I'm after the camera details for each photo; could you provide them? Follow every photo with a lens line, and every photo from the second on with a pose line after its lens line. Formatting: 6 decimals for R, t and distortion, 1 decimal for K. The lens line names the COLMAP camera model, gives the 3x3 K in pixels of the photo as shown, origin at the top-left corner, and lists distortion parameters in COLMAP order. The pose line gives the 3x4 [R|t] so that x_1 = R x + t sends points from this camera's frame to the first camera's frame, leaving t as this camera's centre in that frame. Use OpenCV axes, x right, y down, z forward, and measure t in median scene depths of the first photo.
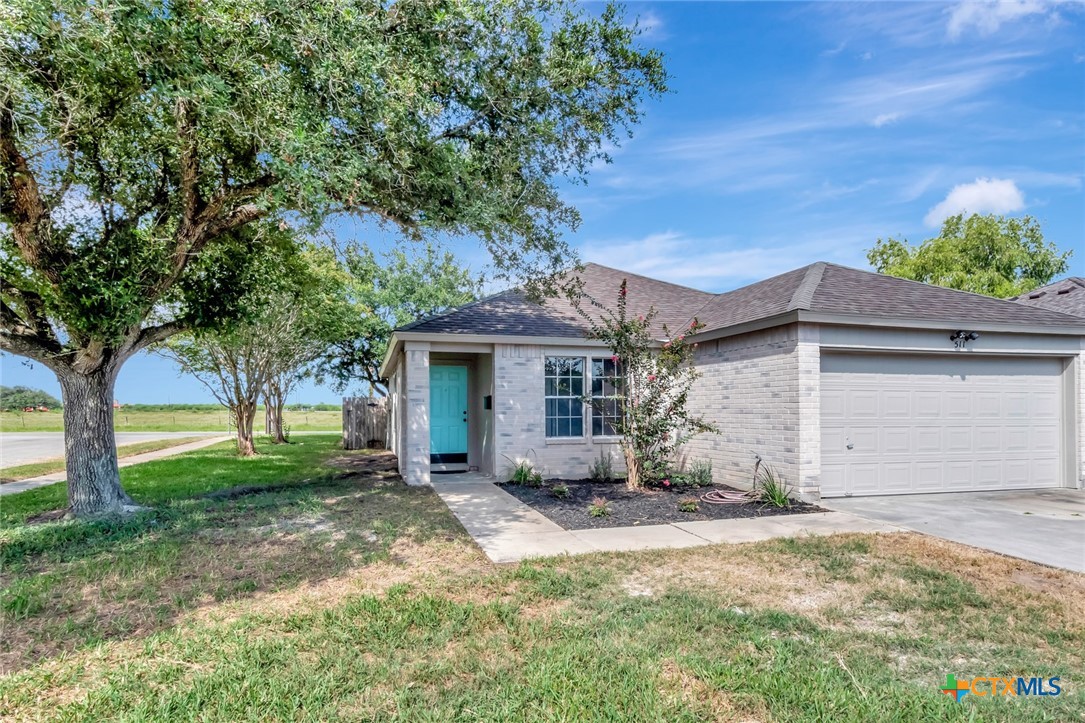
lens RADIAL K [[639.6, 0, 555.0], [0, 639.6, 413.7], [0, 0, 1]] dist [-0.002517, -0.001071]
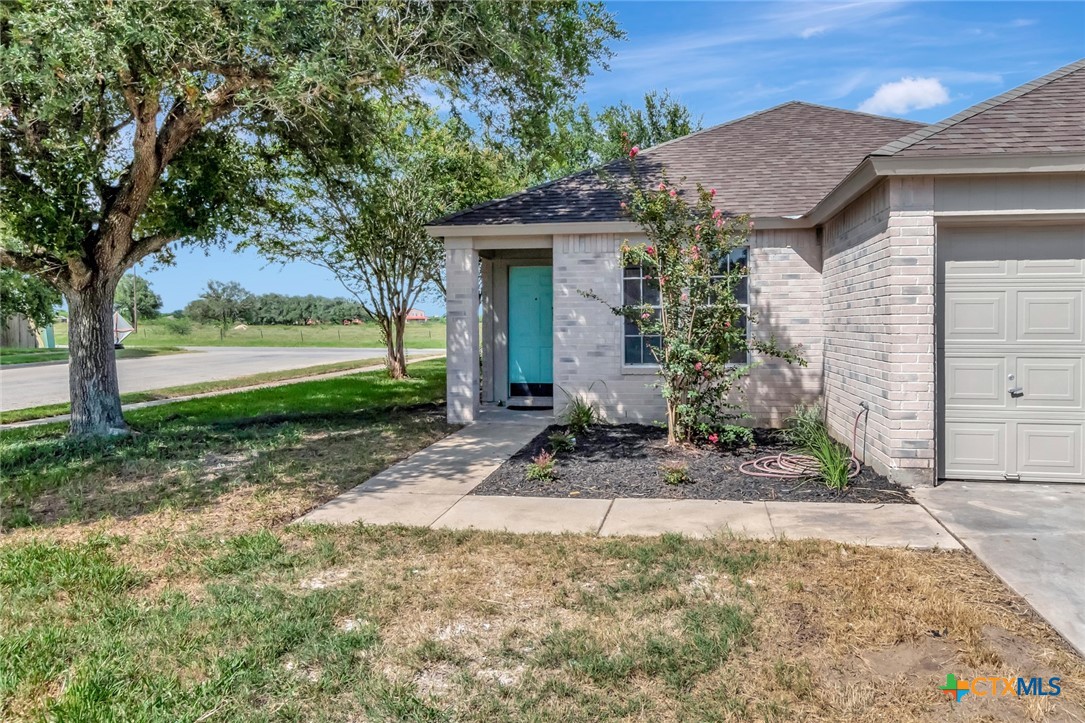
lens RADIAL K [[870.3, 0, 541.3], [0, 870.3, 358.1], [0, 0, 1]] dist [-0.007694, -0.000006]
pose [[0.887915, 0.015873, -0.459734, 0.361896], [0.000860, 0.999345, 0.036165, -0.004948], [0.460008, -0.032507, 0.887320, 0.111237]]
